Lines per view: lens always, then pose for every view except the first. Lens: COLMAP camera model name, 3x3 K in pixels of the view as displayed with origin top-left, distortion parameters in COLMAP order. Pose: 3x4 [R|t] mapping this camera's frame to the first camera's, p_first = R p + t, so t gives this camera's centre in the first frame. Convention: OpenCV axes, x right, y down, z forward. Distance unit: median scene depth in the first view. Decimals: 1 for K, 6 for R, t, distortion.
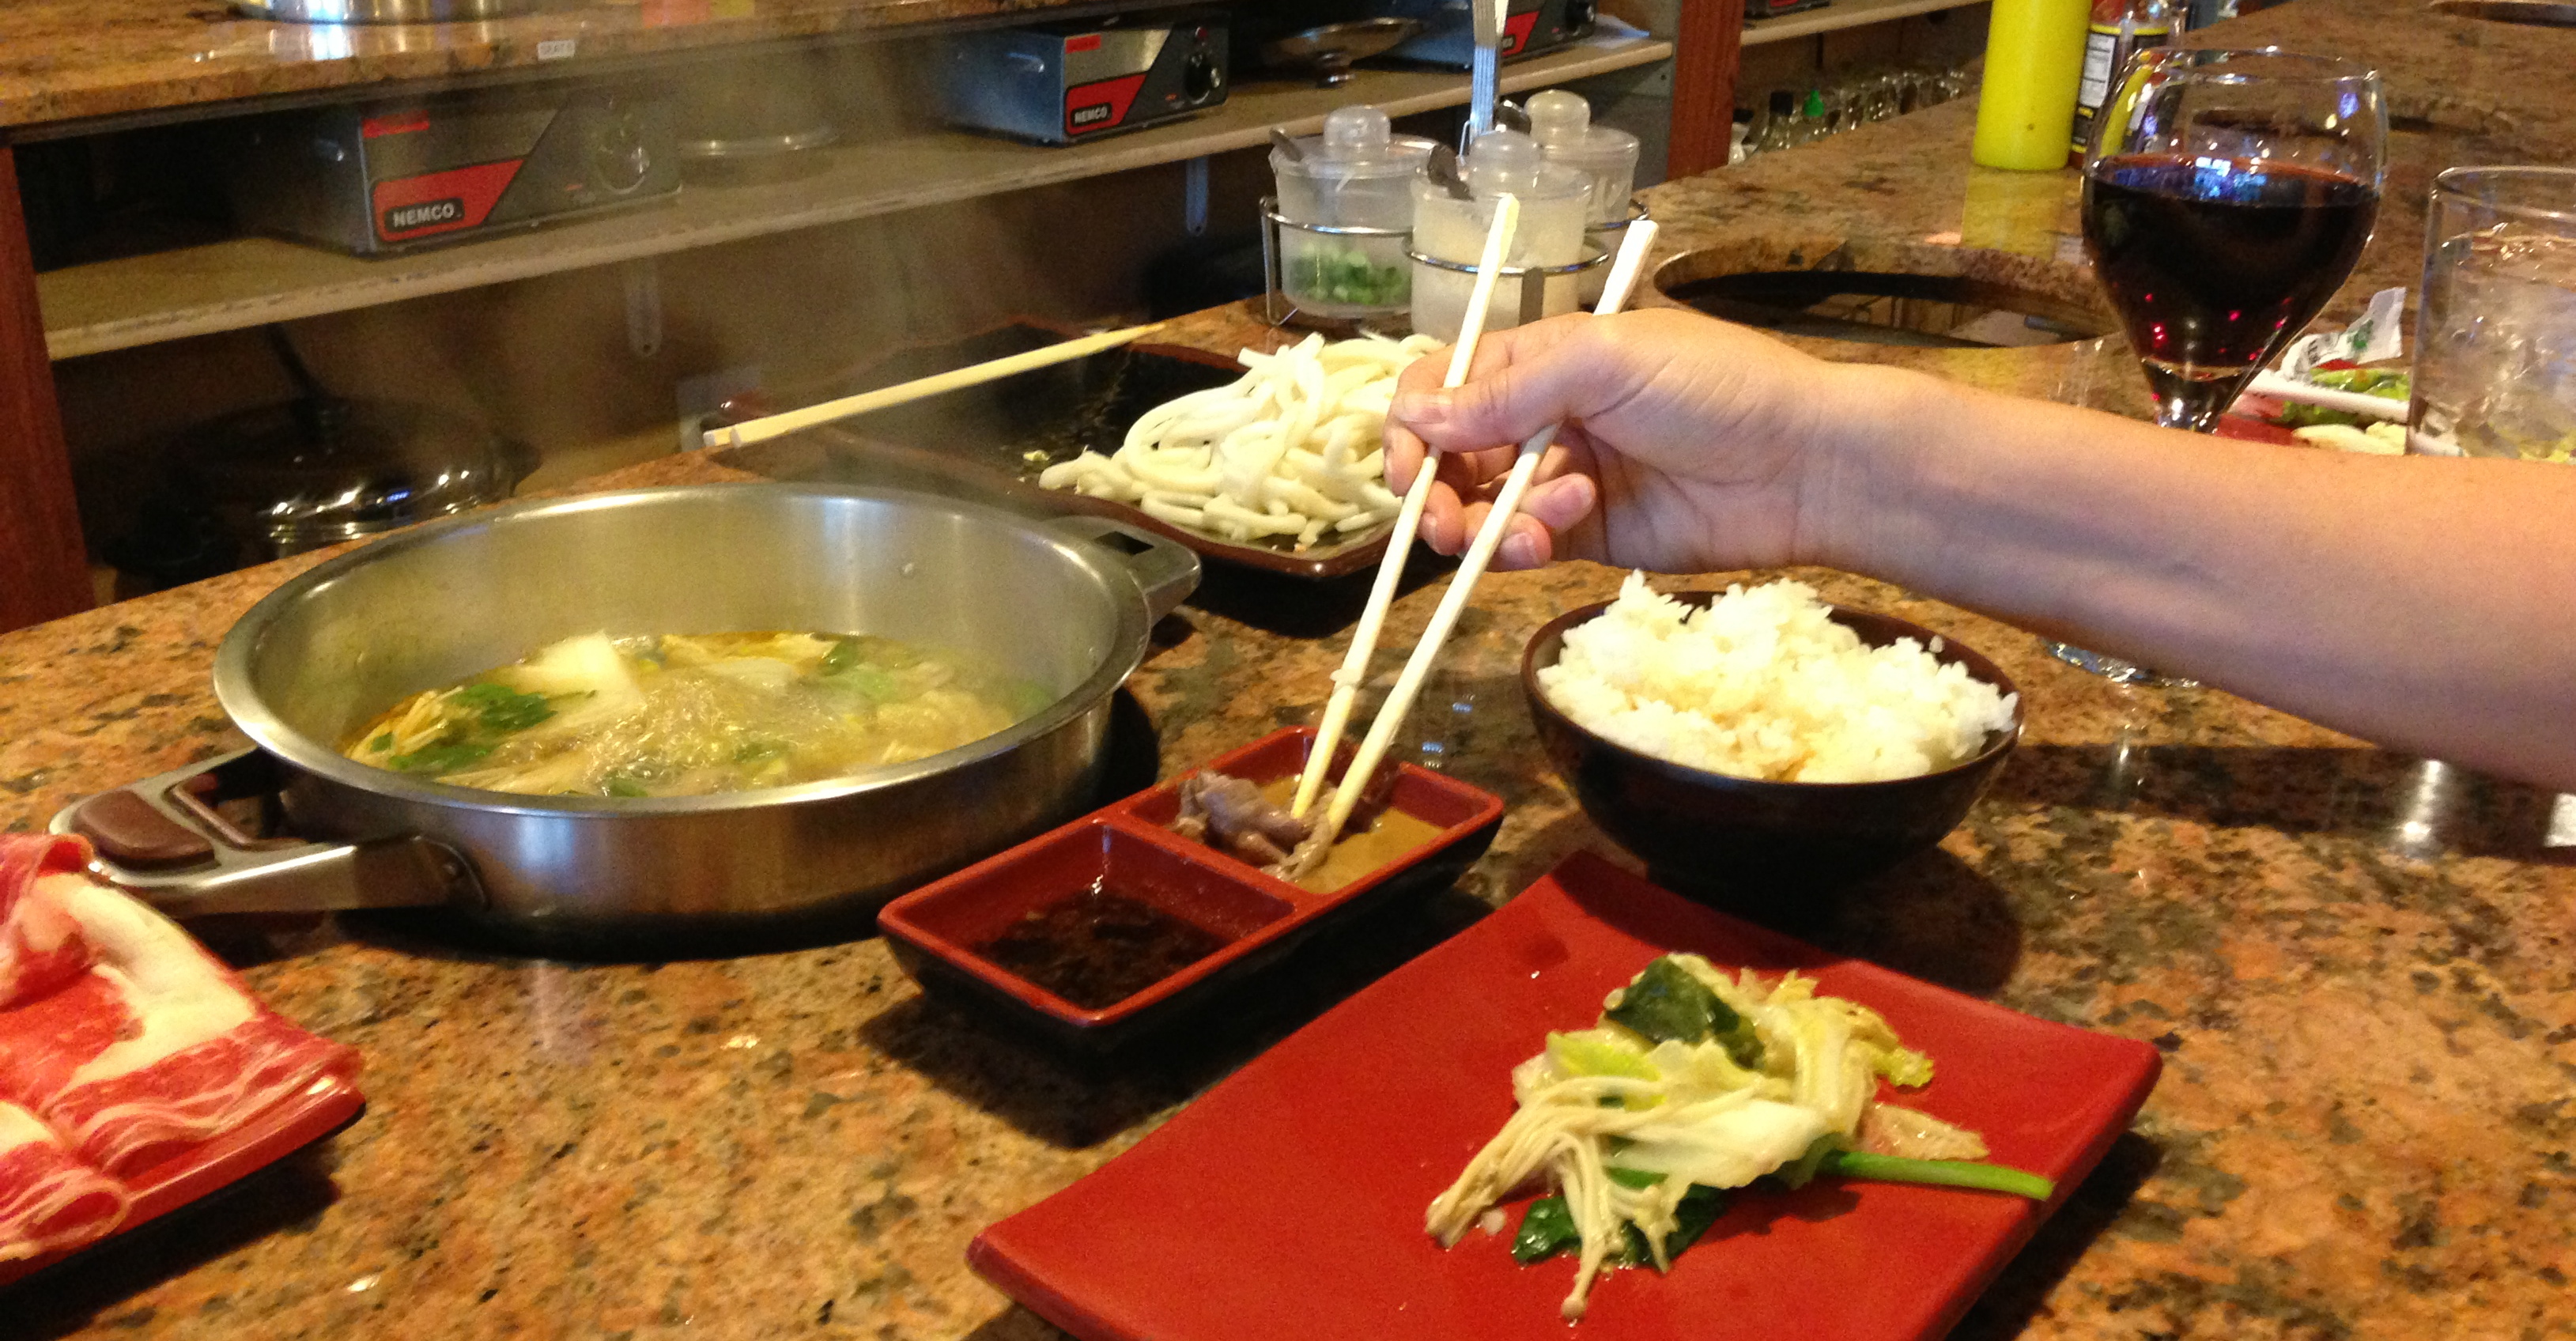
lens RADIAL K [[2462.5, 0, 1288.9], [0, 2462.5, 660.5], [0, 0, 1]] dist [-0.030455, 0.000000]
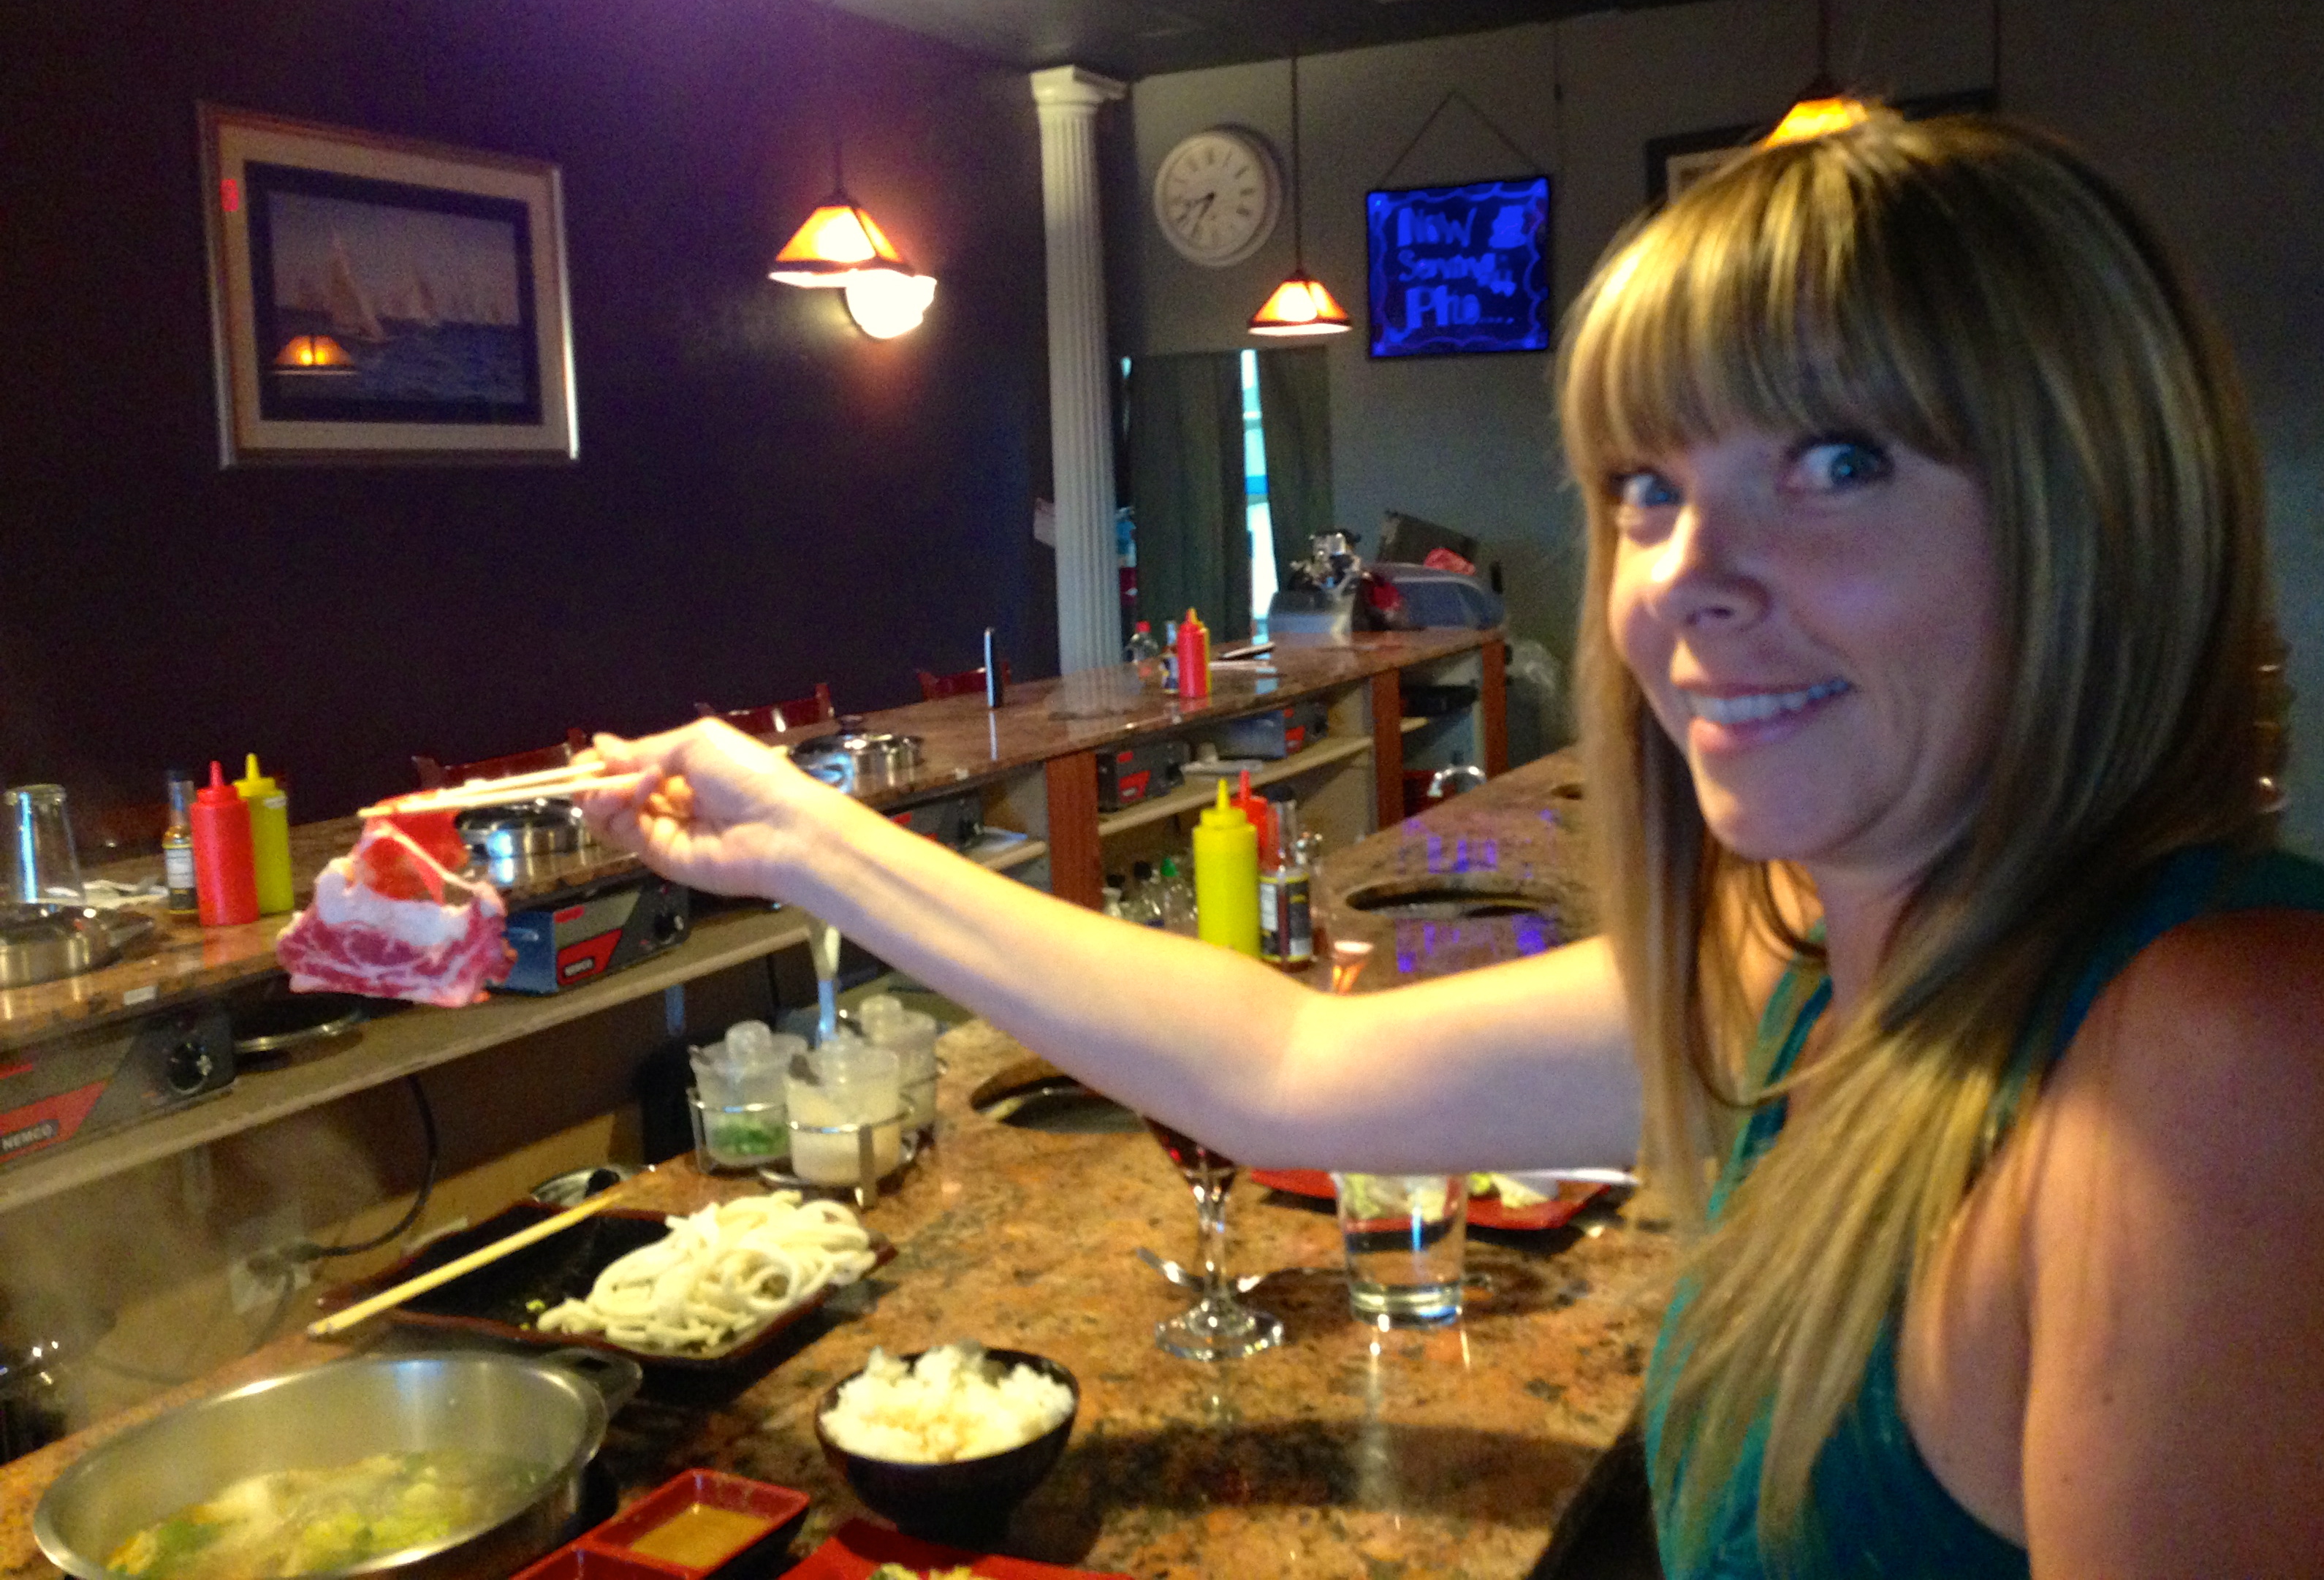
lens RADIAL K [[2078.3, 0, 1186.4], [0, 2078.3, 678.0], [0, 0, 1]] dist [0.071678, -0.117726]
pose [[0.974990, -0.080896, 0.207003, 0.055230], [0.140555, 0.945924, -0.292357, -0.013688], [-0.172158, 0.314141, 0.933637, -0.424824]]
